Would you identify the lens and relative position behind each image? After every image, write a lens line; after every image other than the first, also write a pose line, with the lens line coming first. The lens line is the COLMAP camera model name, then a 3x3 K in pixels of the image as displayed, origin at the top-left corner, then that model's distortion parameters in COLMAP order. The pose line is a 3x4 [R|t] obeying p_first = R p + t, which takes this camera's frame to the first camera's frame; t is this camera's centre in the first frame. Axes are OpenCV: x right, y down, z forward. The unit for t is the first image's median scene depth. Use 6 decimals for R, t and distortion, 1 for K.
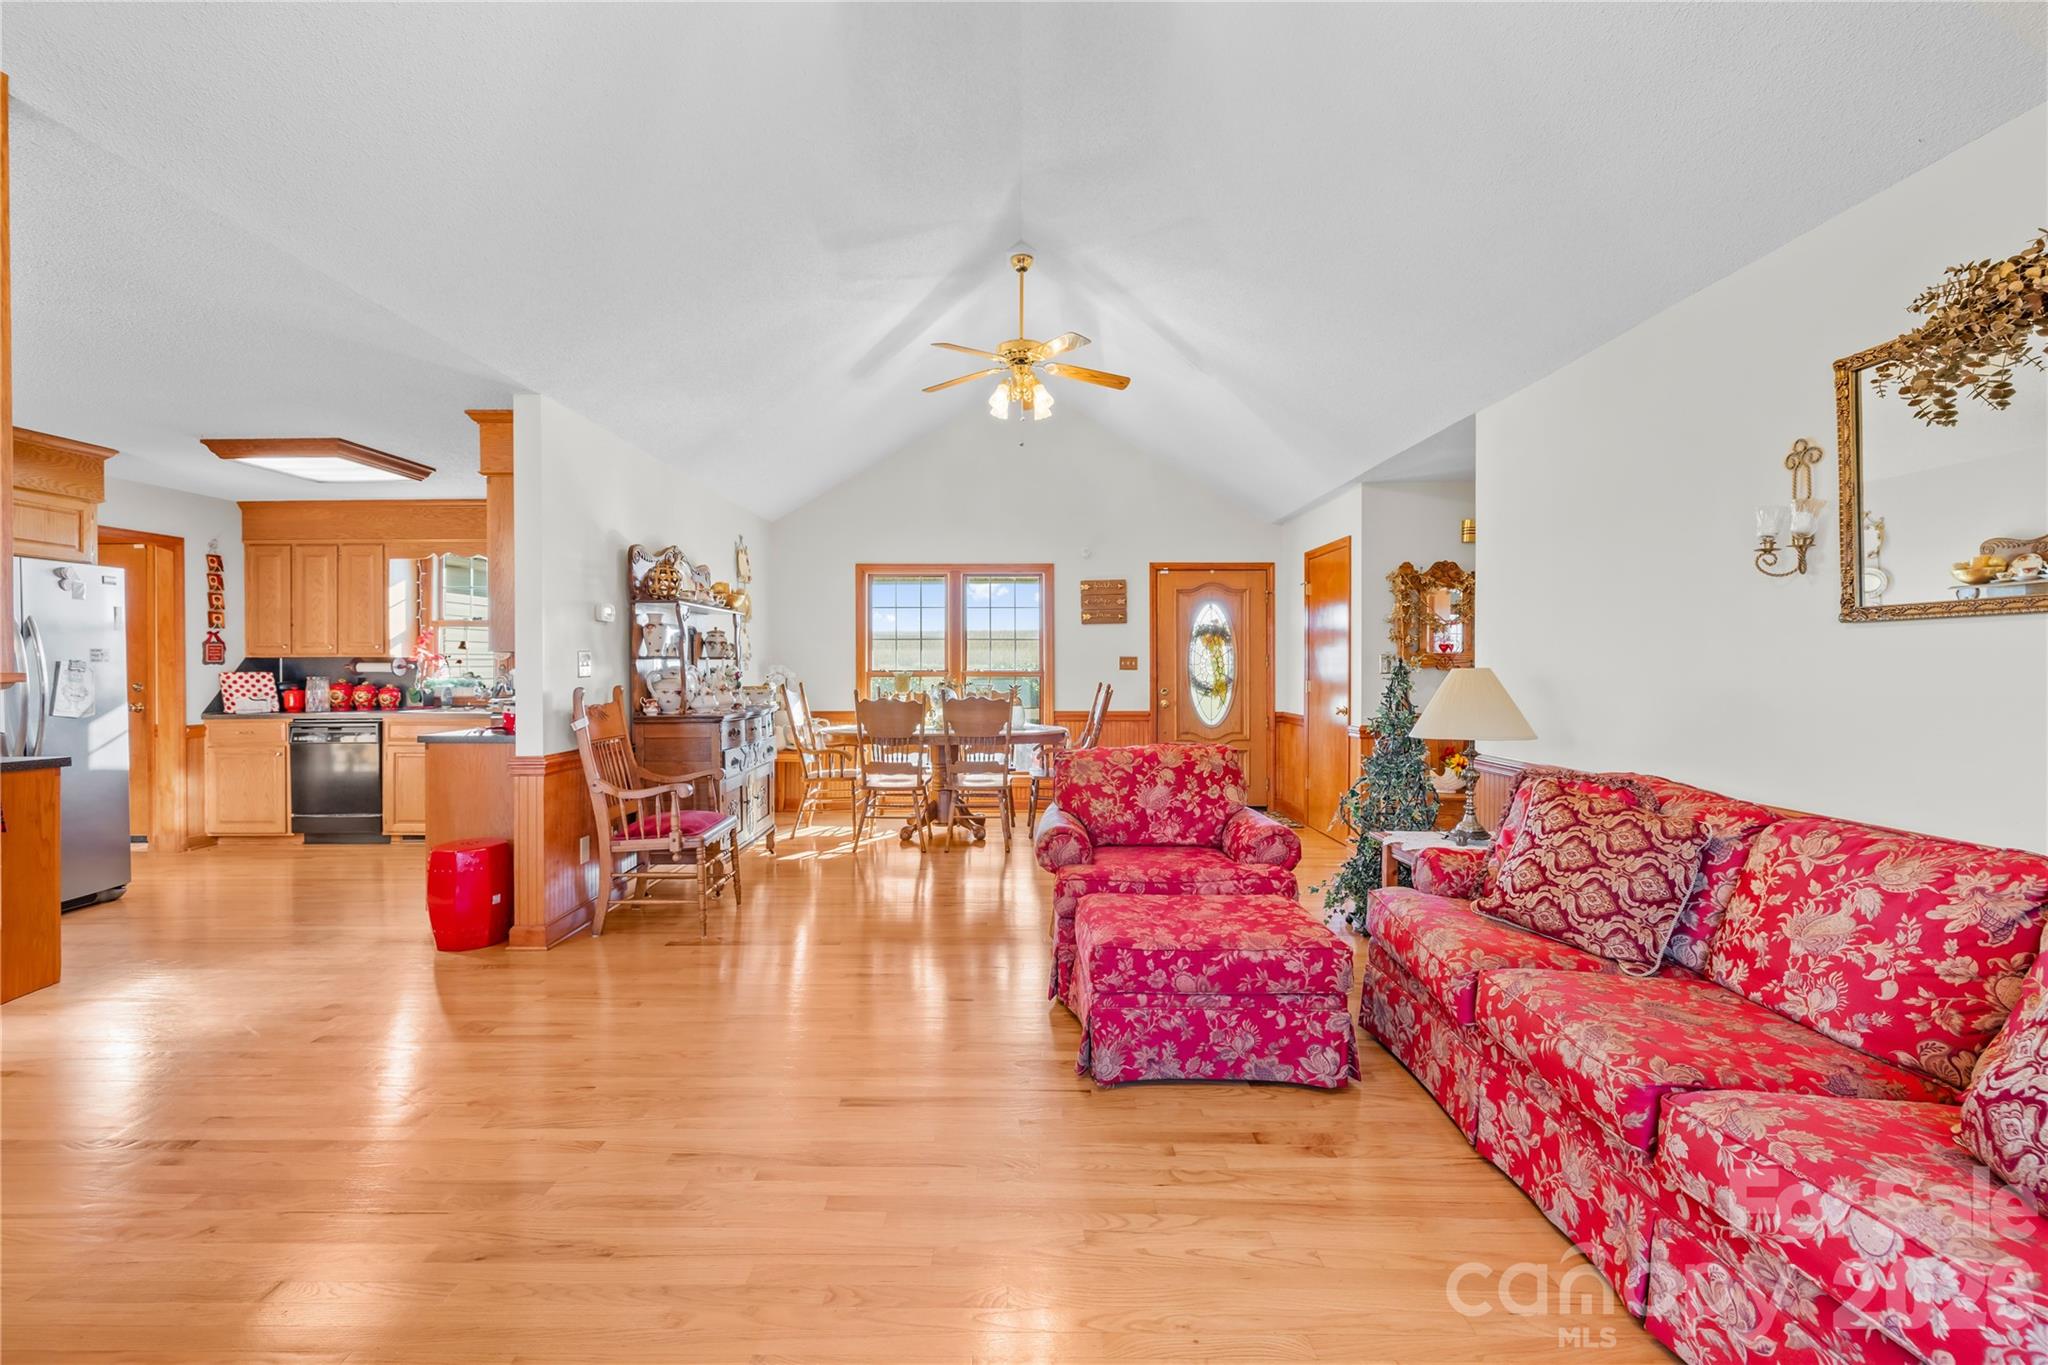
lens RADIAL K [[864.8, 0, 1008.6], [0, 864.8, 668.4], [0, 0, 1]] dist [-0.002366, -0.000626]
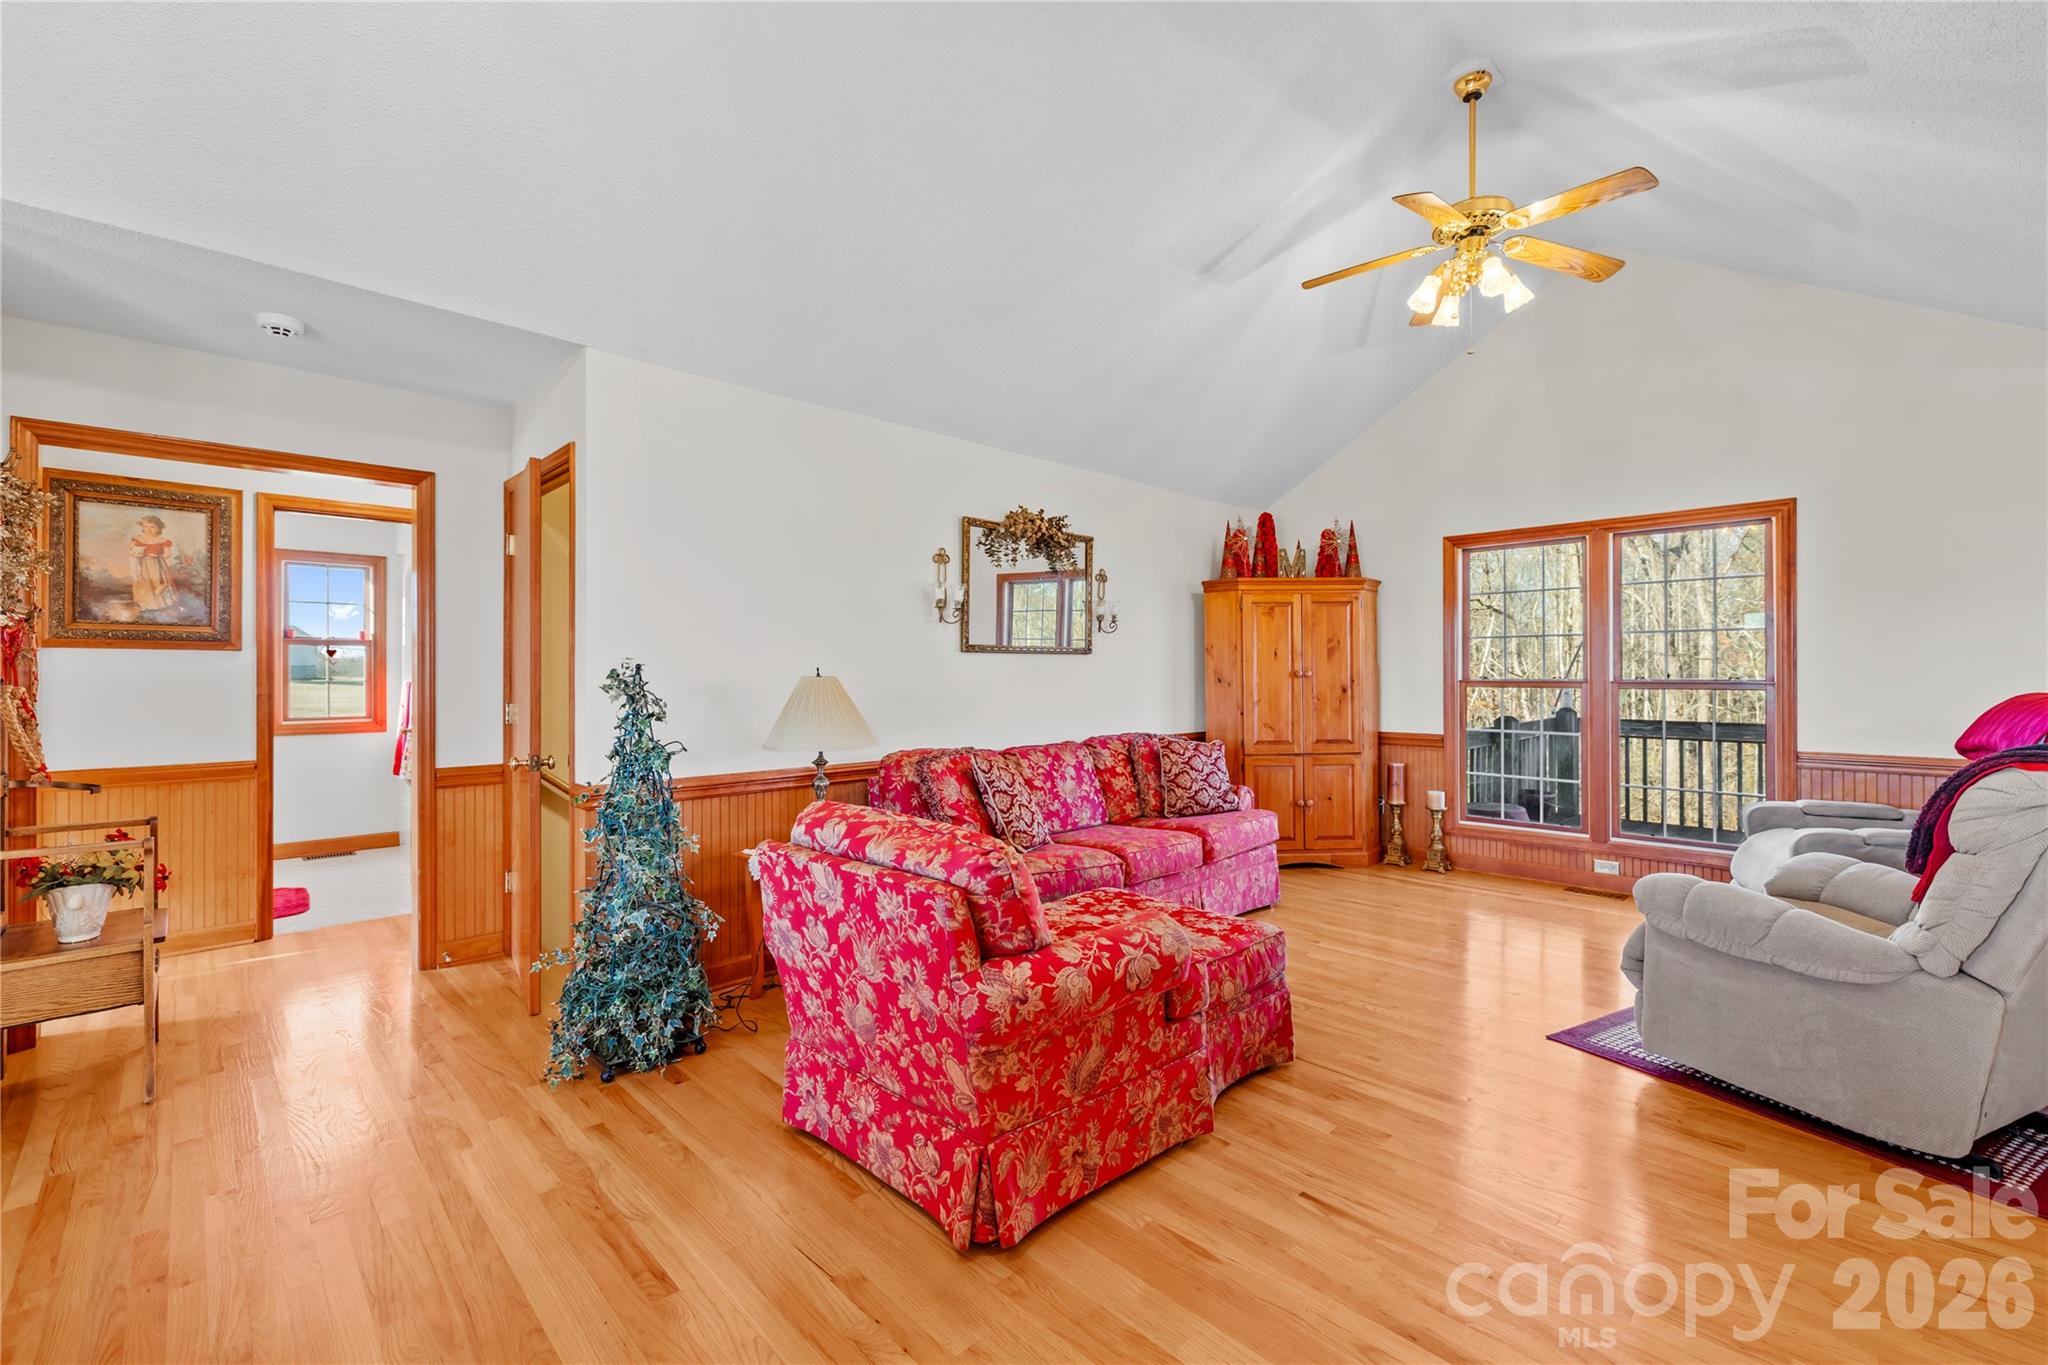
lens RADIAL K [[864.8, 0, 1007.1], [0, 864.8, 672.8], [0, 0, 1]] dist [-0.002366, -0.000626]
pose [[-0.708387, 0.004458, 0.705810, -0.181466], [0.007143, 0.999974, 0.000853, -0.002289], [-0.705788, 0.005646, -0.708400, 0.878827]]
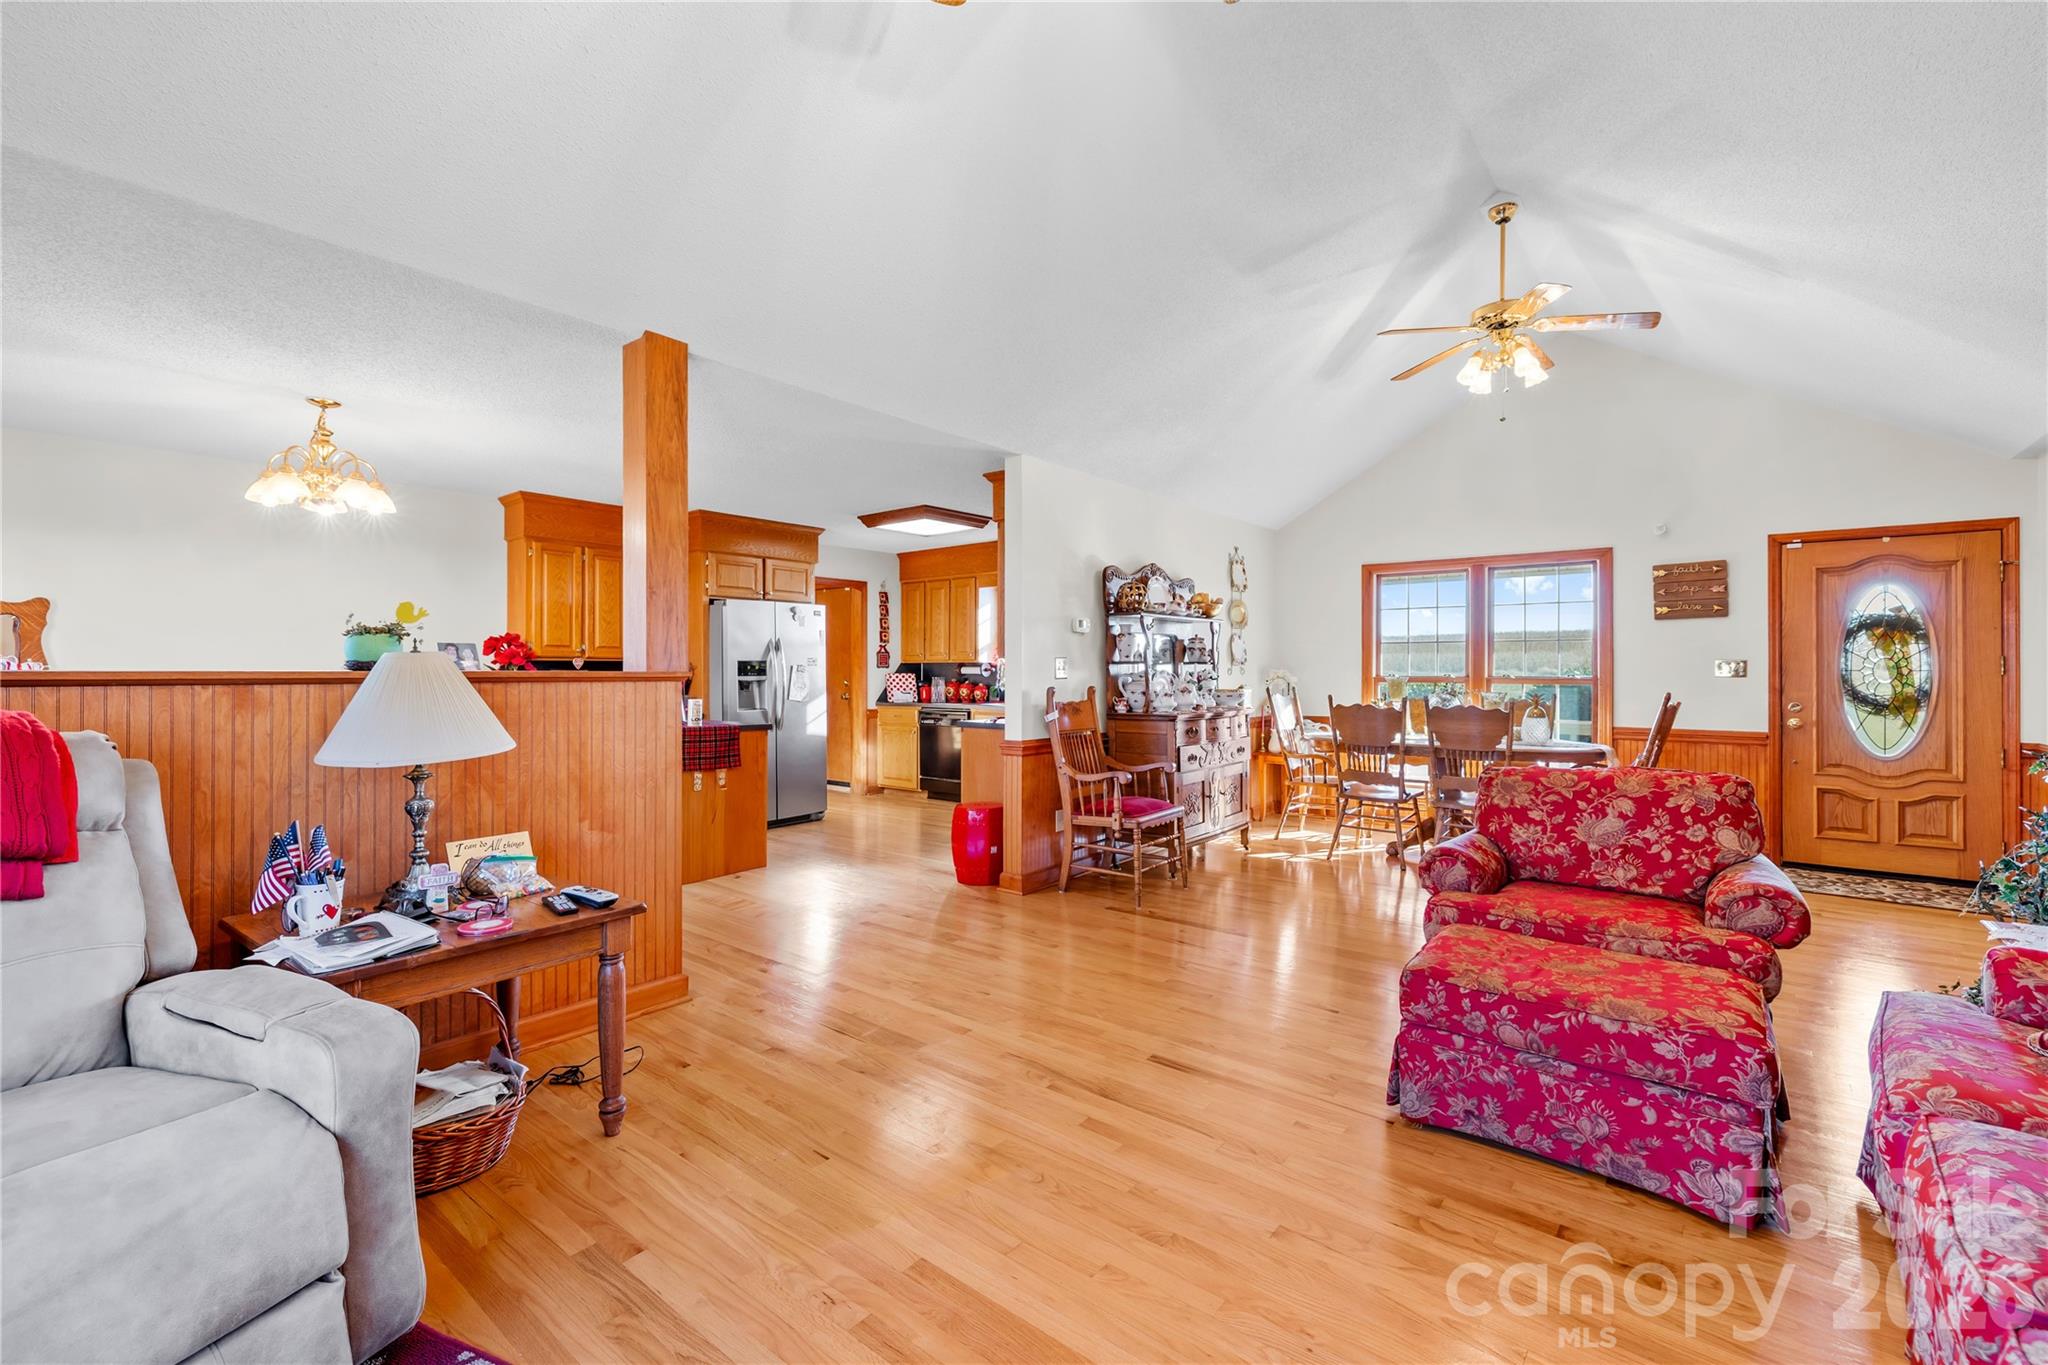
lens RADIAL K [[864.8, 0, 997.2], [0, 864.8, 662.3], [0, 0, 1]] dist [-0.002366, -0.000626]
pose [[0.777615, -0.002010, -0.628738, 0.139325], [-0.005926, 0.999927, -0.010527, 0.000328], [0.628713, 0.011912, 0.777546, -0.002316]]
